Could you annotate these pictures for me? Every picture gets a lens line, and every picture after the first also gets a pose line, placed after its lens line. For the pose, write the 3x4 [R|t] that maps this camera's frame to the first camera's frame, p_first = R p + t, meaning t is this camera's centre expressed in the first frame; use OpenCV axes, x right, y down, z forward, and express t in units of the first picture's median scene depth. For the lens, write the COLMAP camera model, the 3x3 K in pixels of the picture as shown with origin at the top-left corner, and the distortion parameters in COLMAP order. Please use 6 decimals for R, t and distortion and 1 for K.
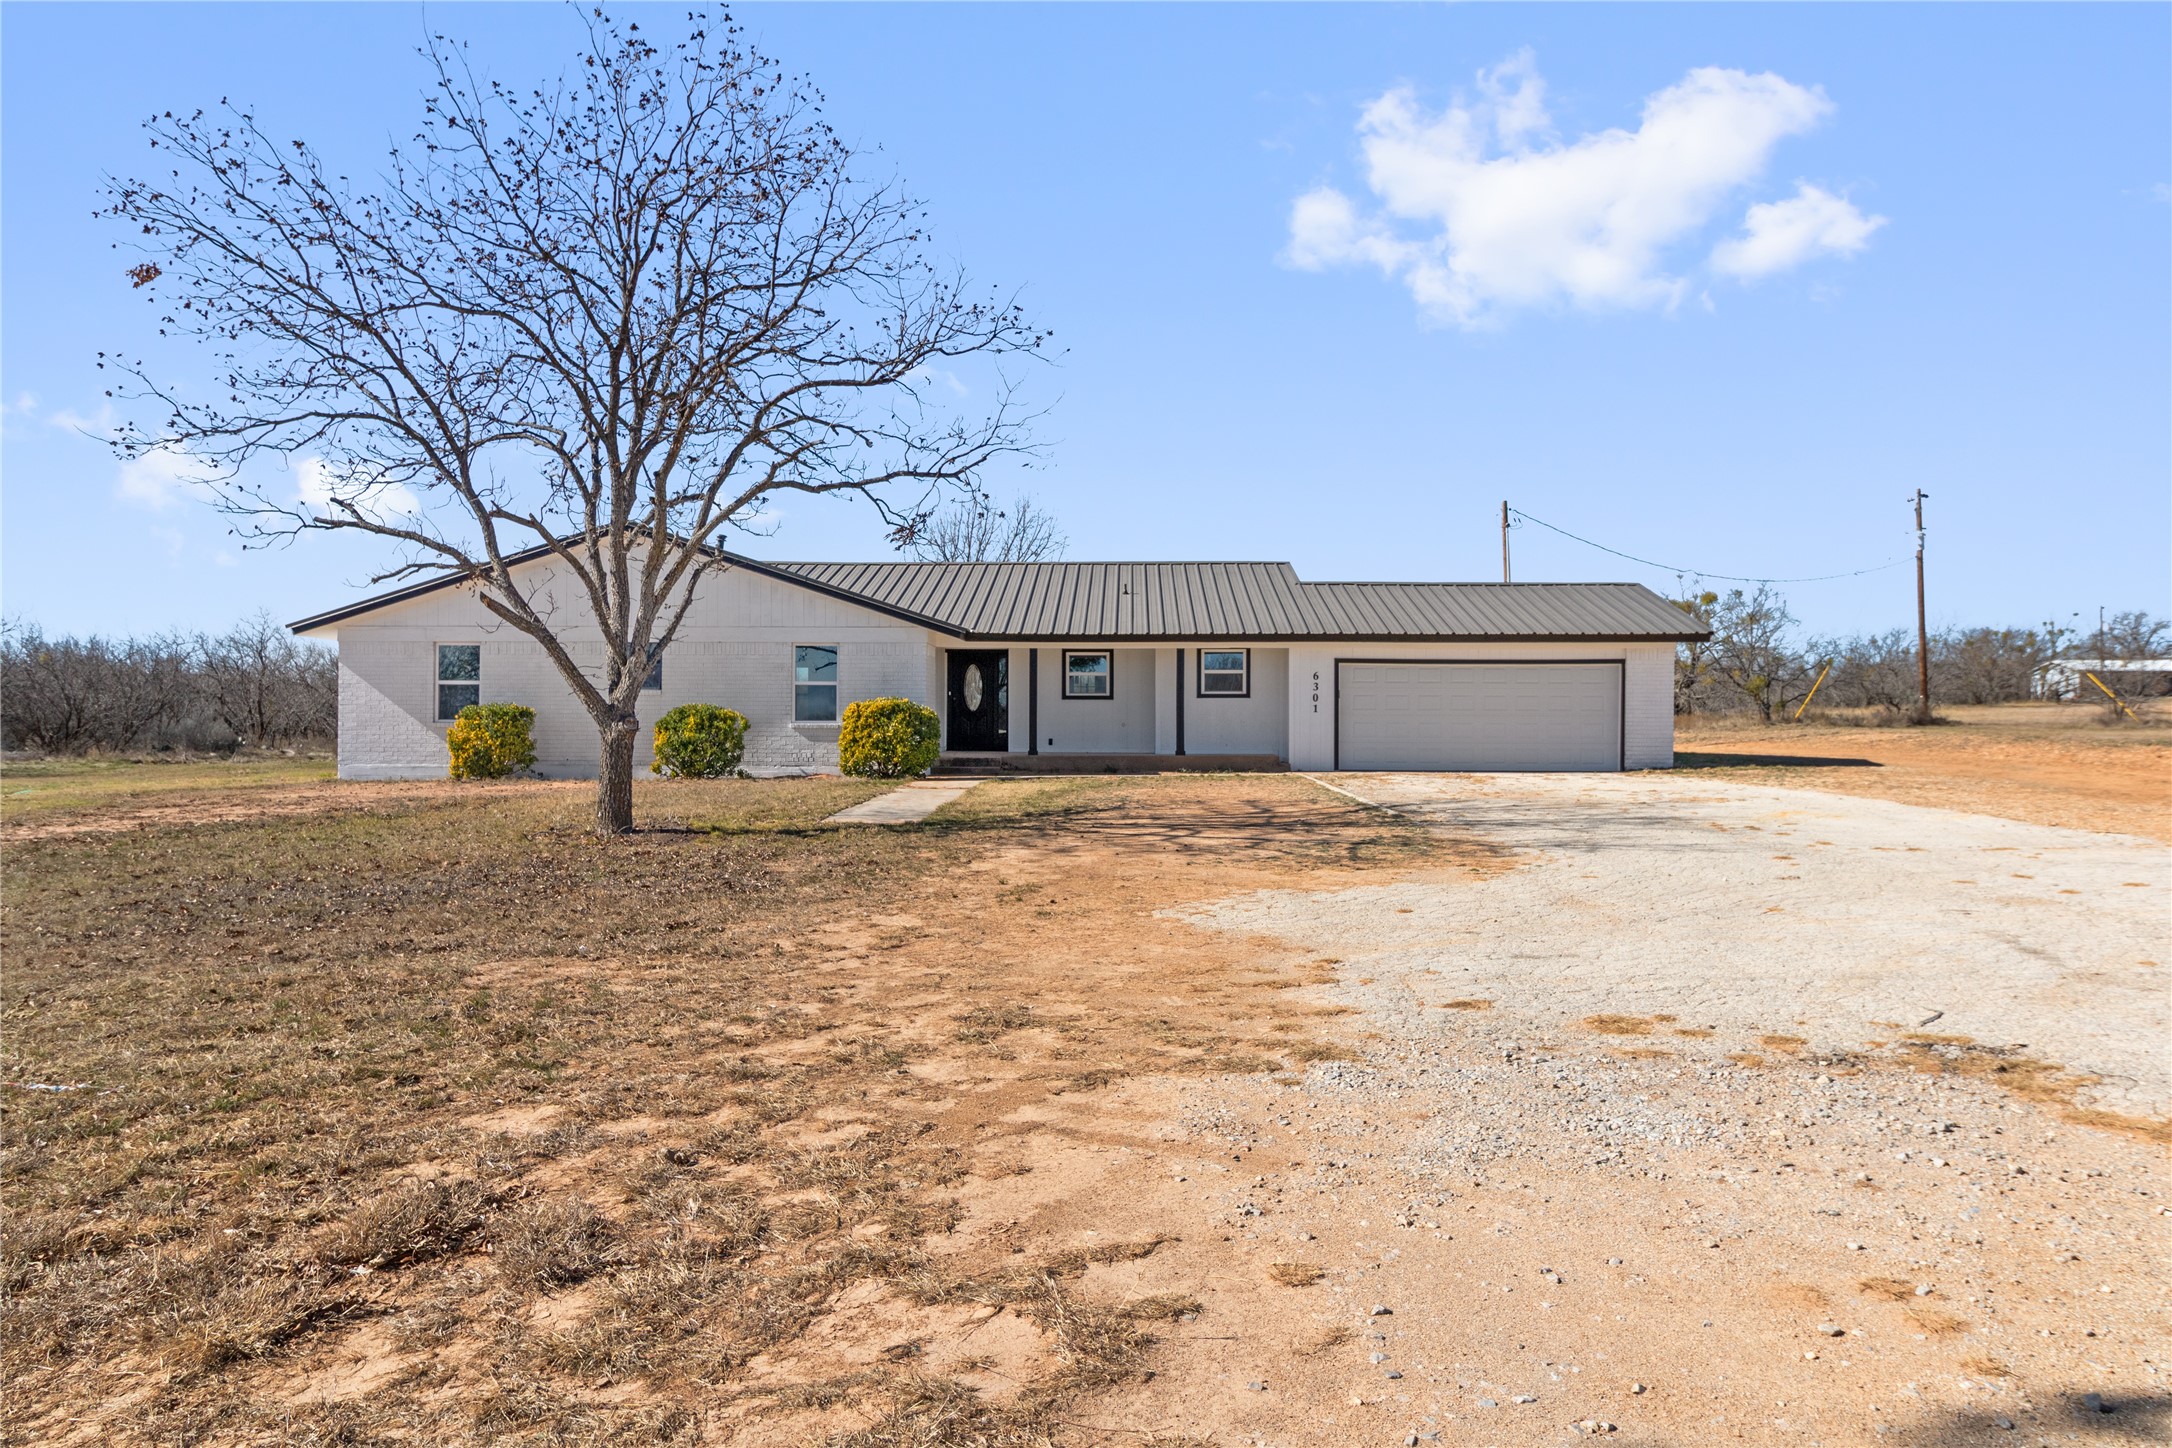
lens RADIAL K [[1464.6, 0, 1098.4], [0, 1464.6, 720.2], [0, 0, 1]] dist [0.006632, -0.001636]
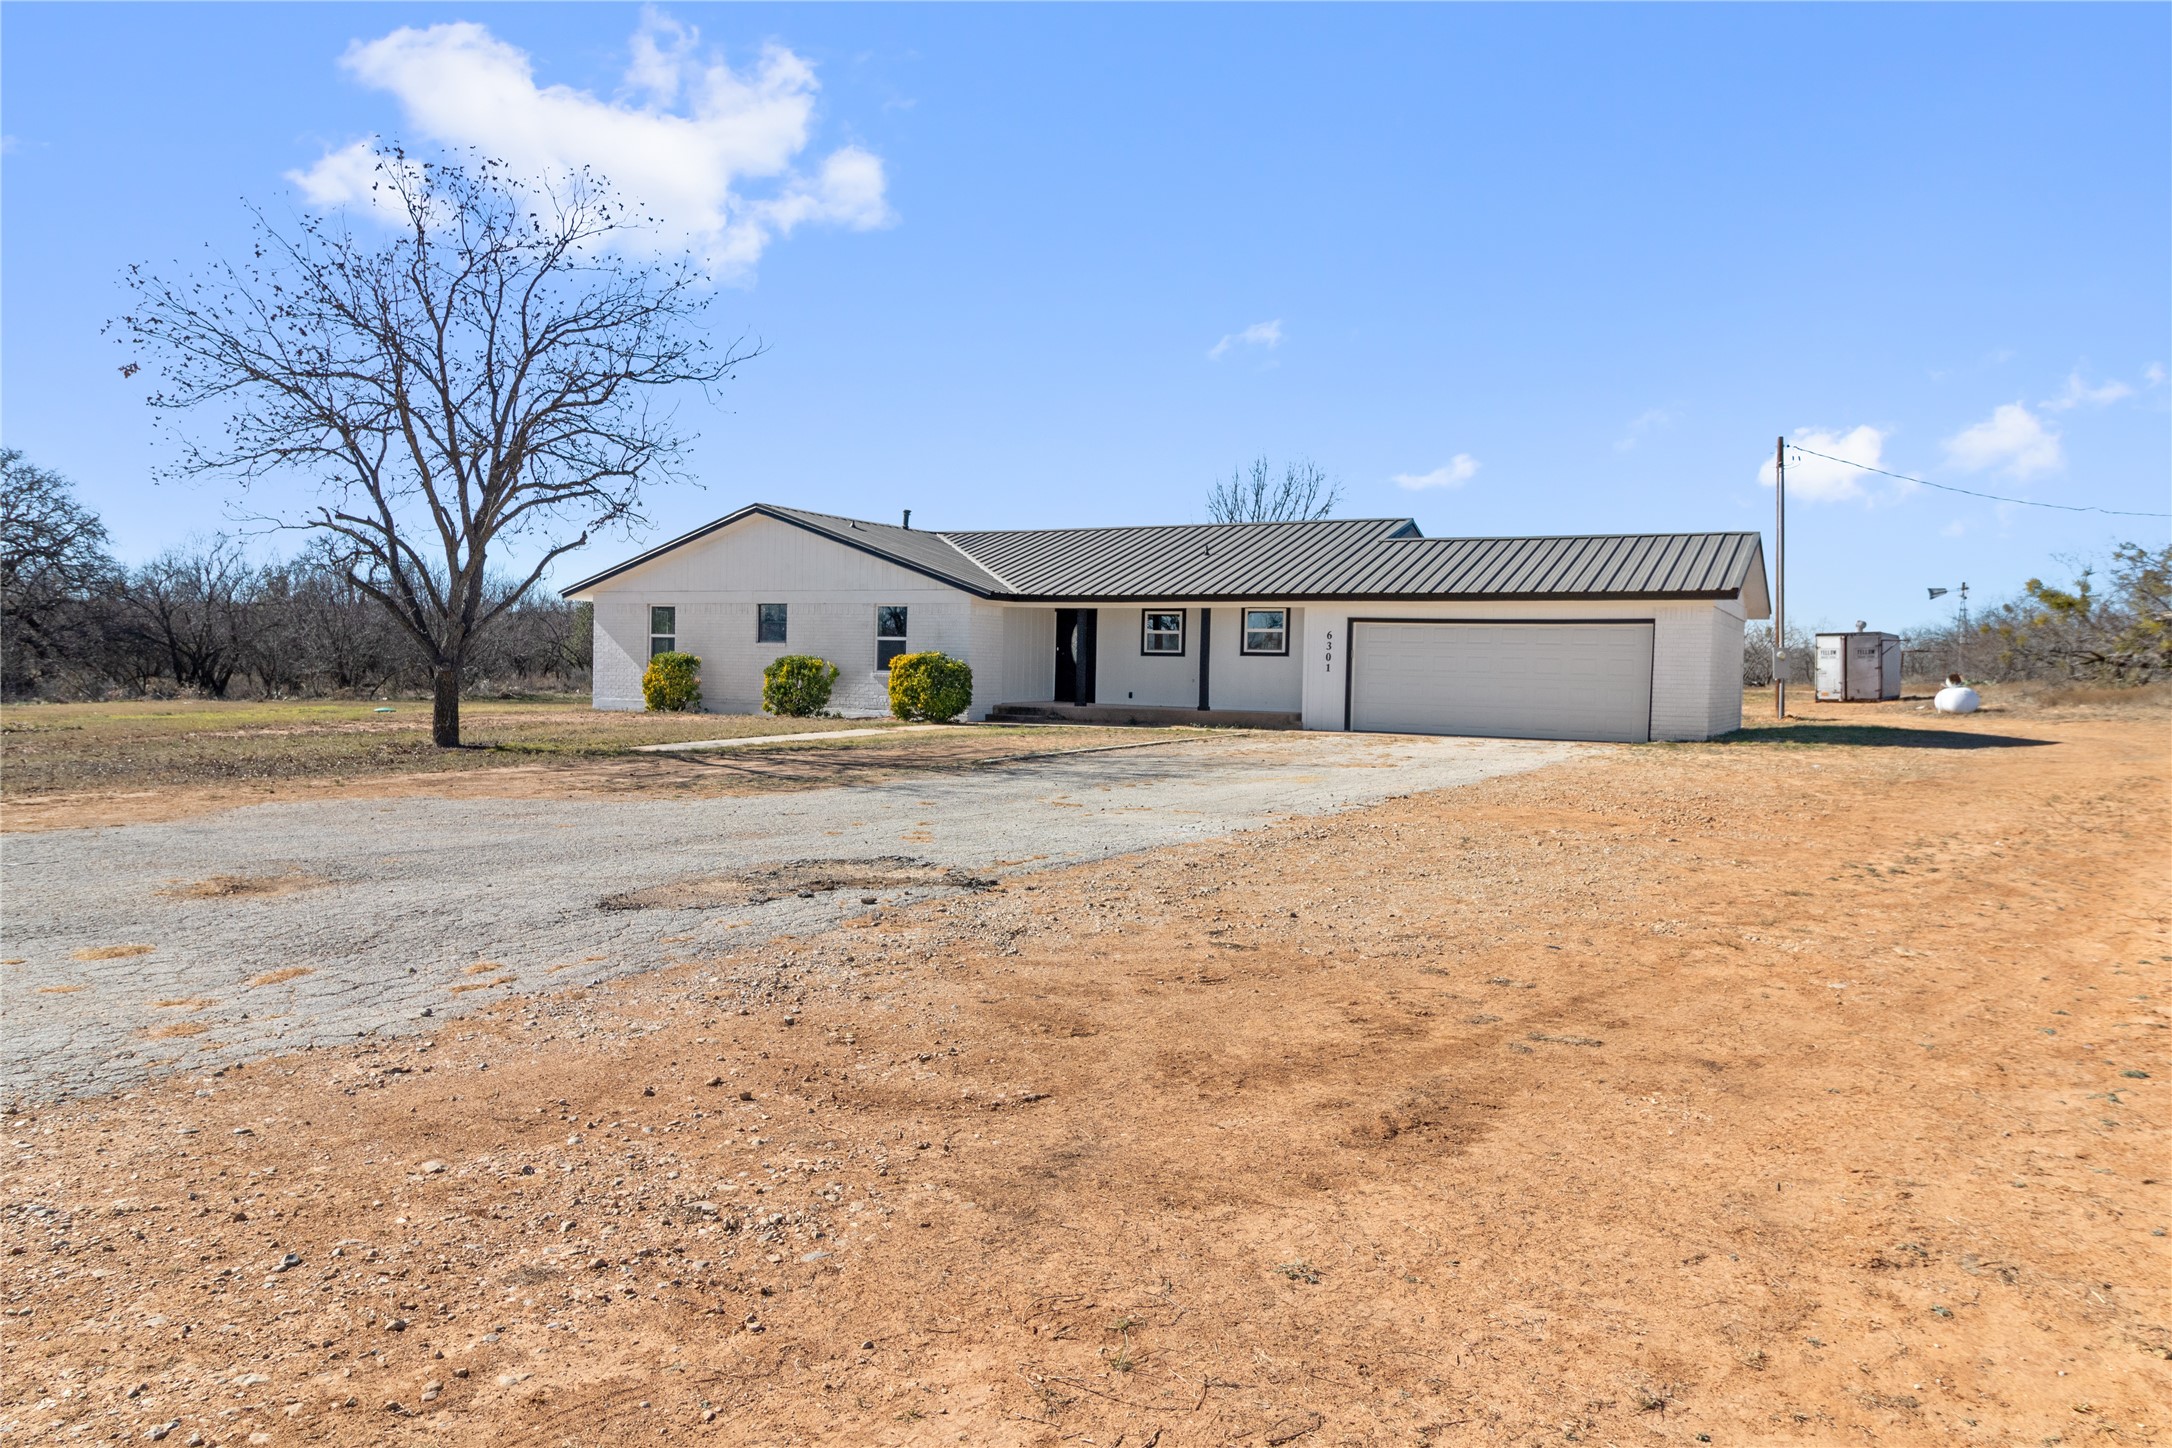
lens RADIAL K [[1464.6, 0, 1079.4], [0, 1464.6, 728.3], [0, 0, 1]] dist [0.006632, -0.001636]
pose [[0.886168, 0.035949, -0.461967, 0.462232], [-0.020904, 0.999072, 0.037646, -0.000794], [0.462892, -0.023704, 0.886098, 0.033755]]
